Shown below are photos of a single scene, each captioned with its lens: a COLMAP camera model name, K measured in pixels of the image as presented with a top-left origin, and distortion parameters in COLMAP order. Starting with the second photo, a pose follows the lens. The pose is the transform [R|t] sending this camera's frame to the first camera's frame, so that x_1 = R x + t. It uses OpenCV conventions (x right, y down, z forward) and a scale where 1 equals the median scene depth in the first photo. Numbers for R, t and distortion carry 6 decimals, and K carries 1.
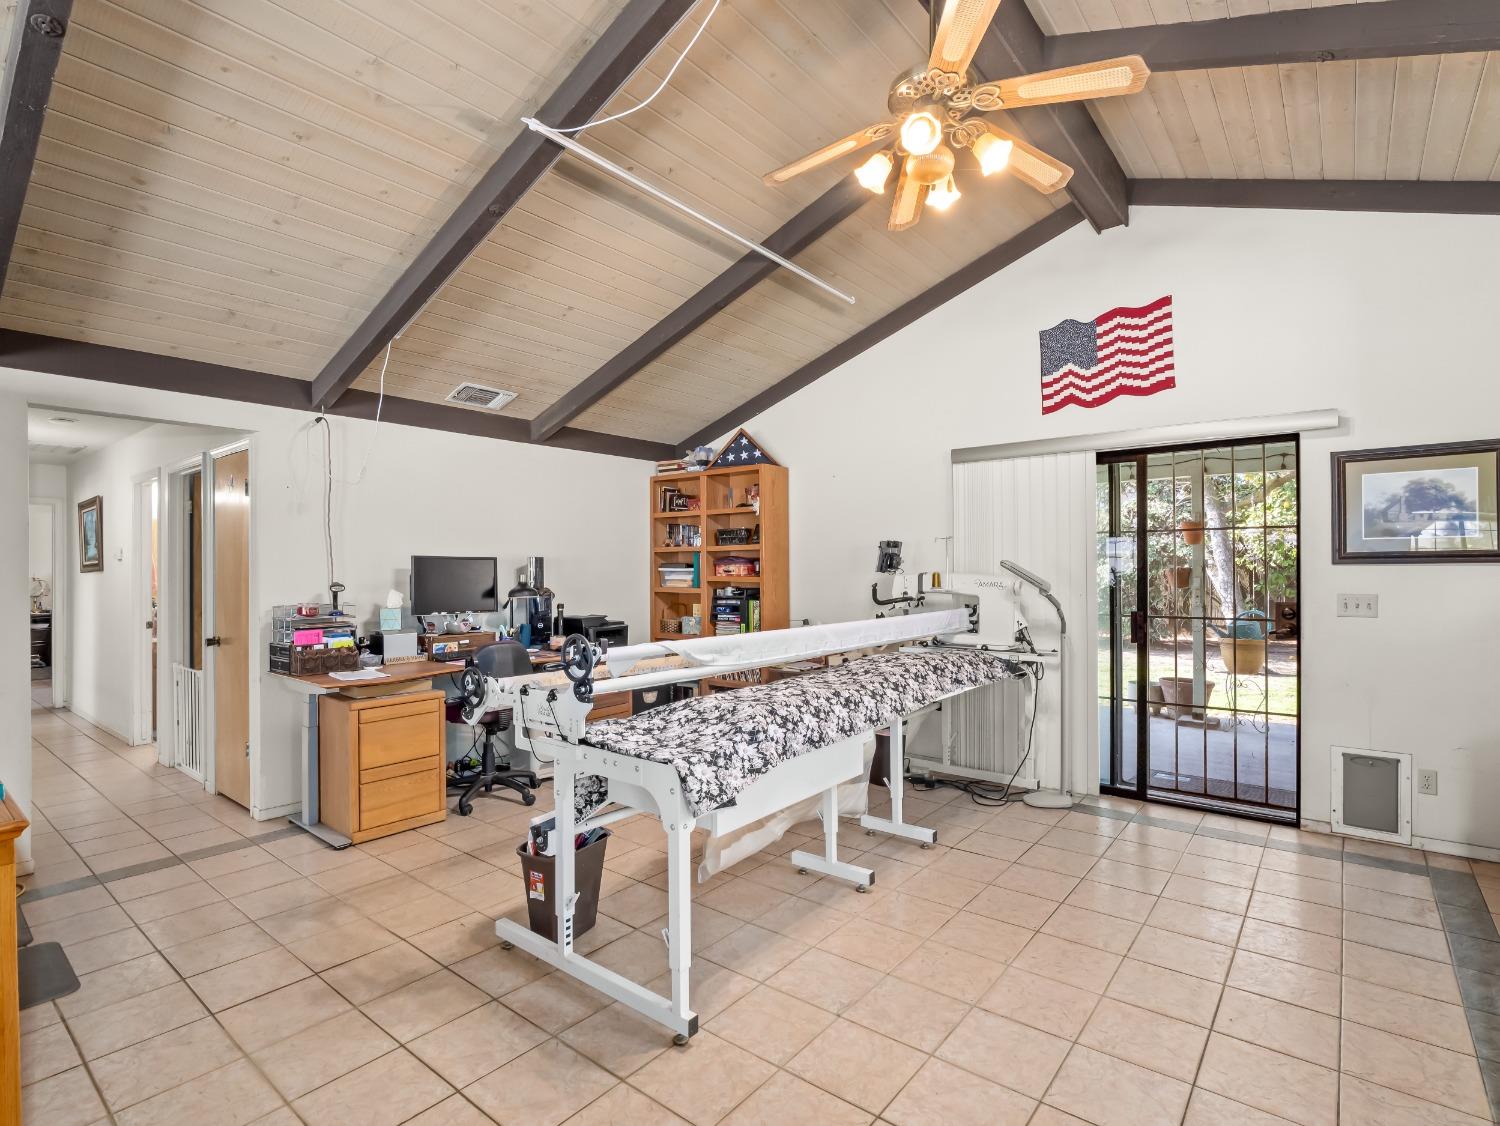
lens RADIAL K [[755.2, 0, 746.4], [0, 755.2, 568.4], [0, 0, 1]] dist [-0.000083, -0.000384]
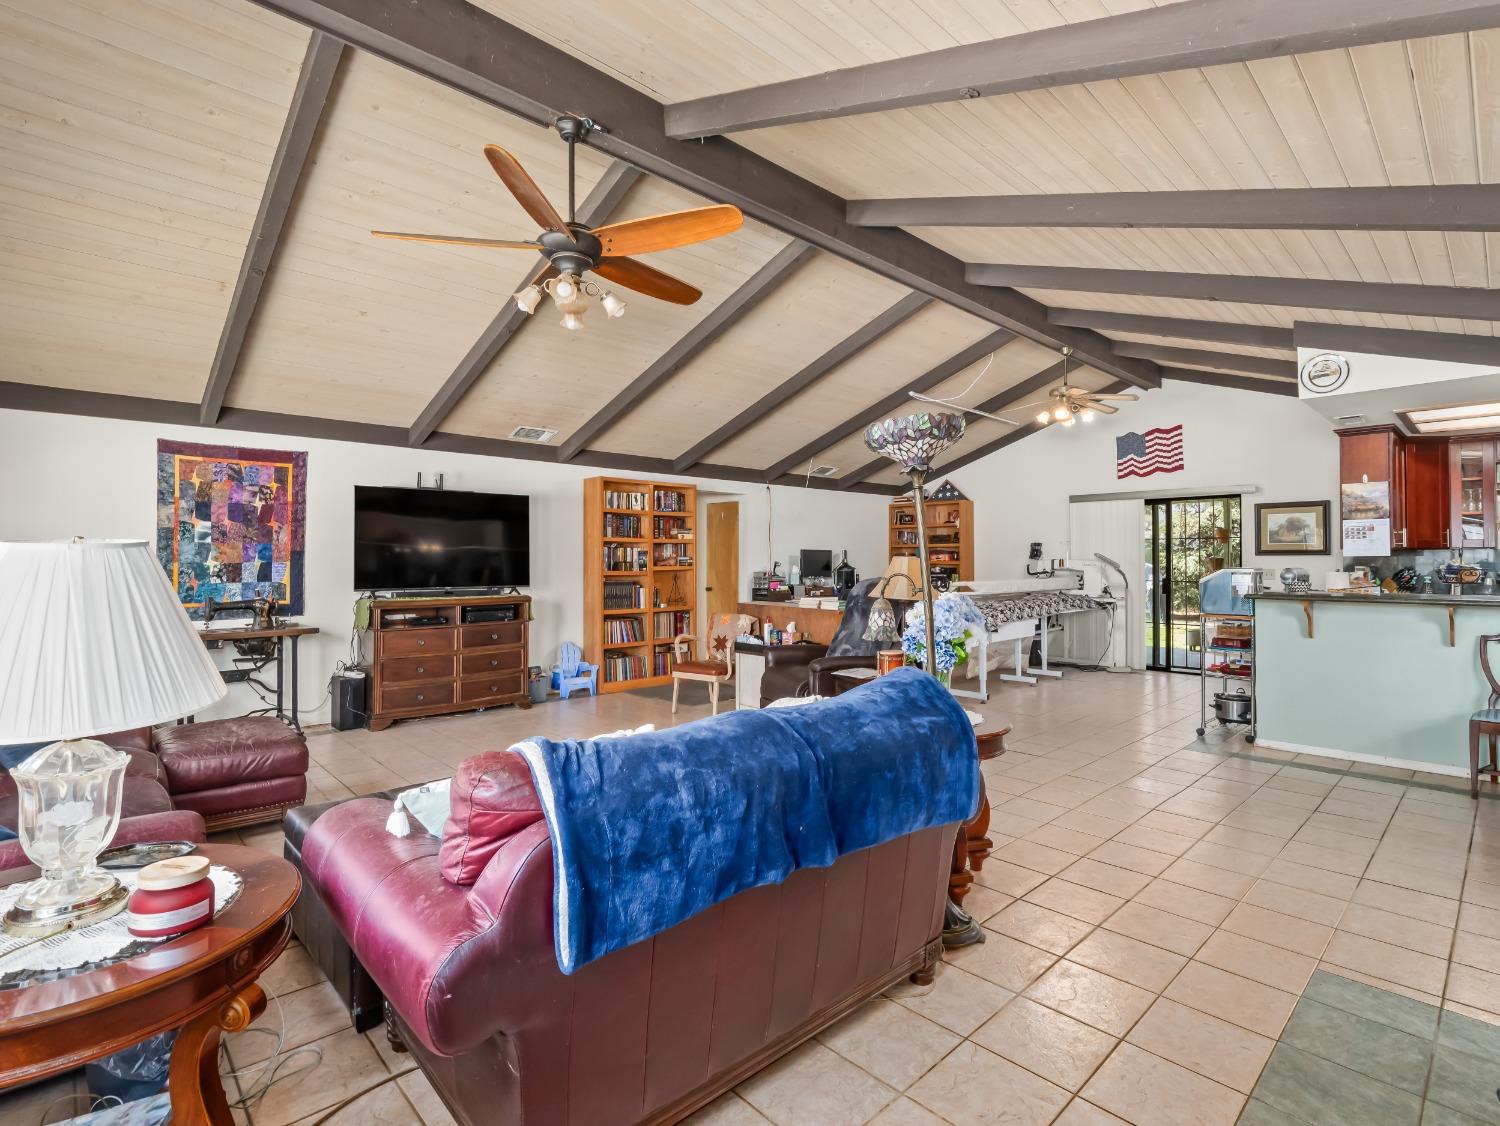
lens RADIAL K [[733.8, 0, 752.5], [0, 733.8, 553.1], [0, 0, 1]] dist [-0.002928, -0.000018]
pose [[0.991081, 0.005275, -0.133158, -0.314554], [-0.006554, 0.999936, -0.009172, 0.013606], [0.133101, 0.009963, 0.991052, -1.081417]]
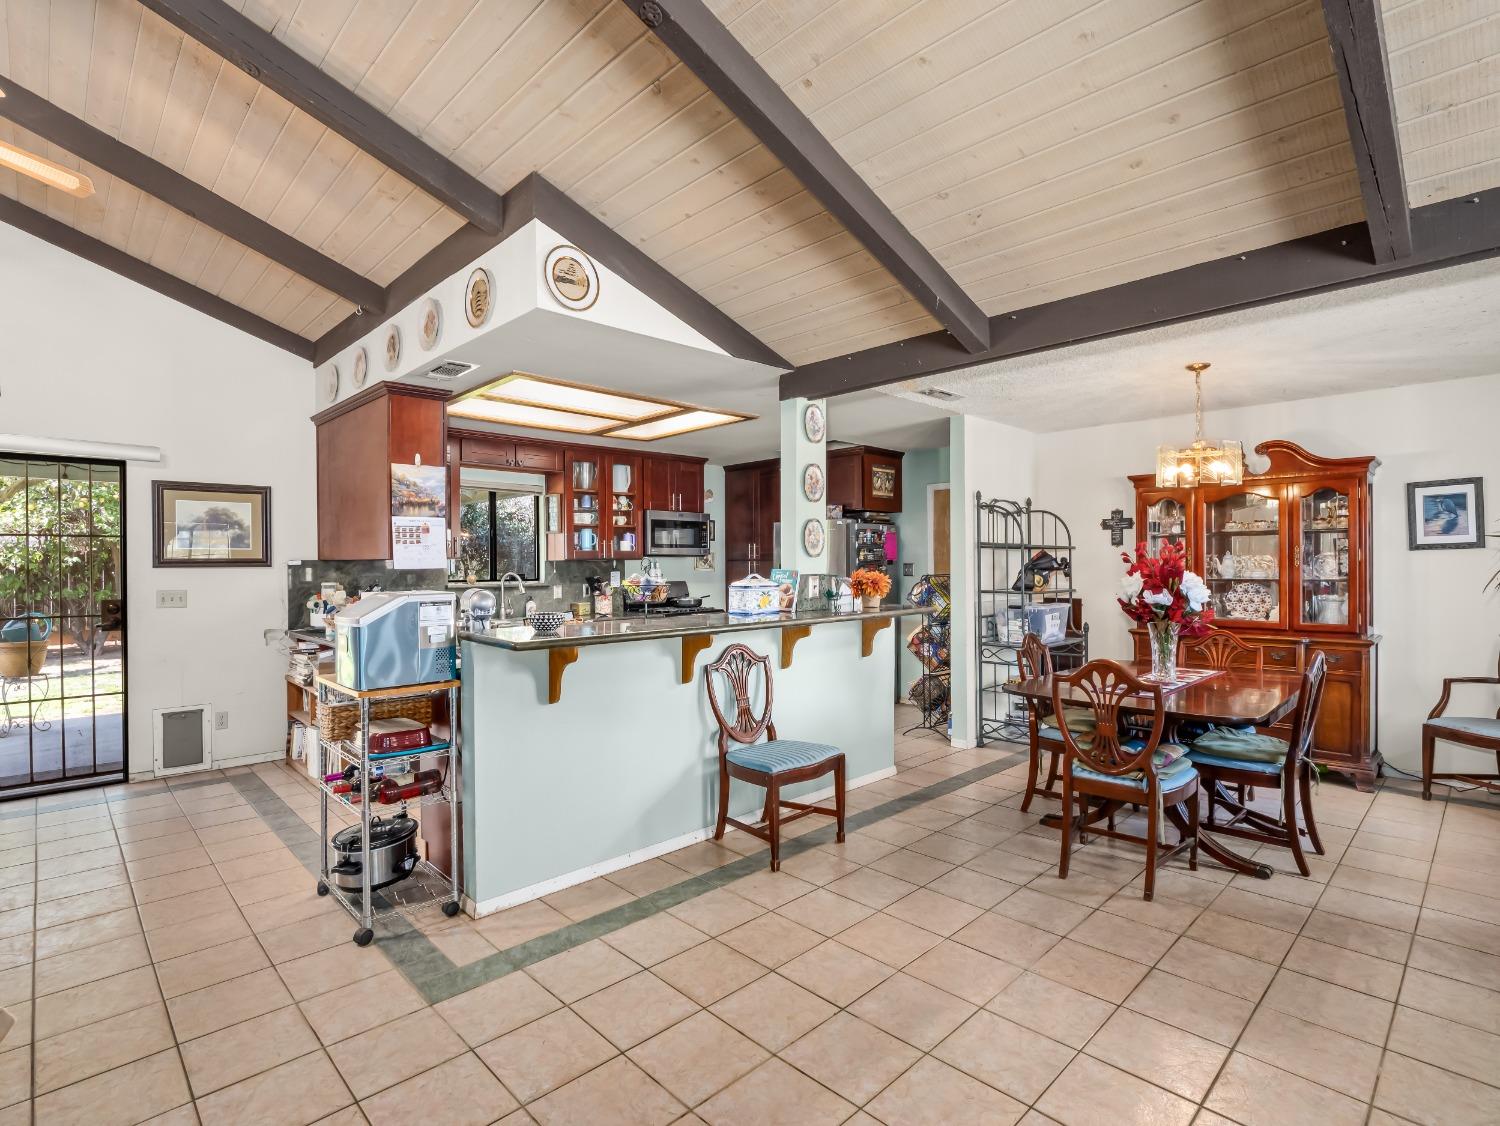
lens RADIAL K [[734.1, 0, 750.0], [0, 734.1, 563.0], [0, 0, 1]] dist [-0.001065, -0.000037]
pose [[0.126740, 0.010166, 0.991884, -0.276964], [0.007069, 0.999913, -0.011152, 0.006435], [-0.991911, 0.008425, 0.126657, -0.132991]]
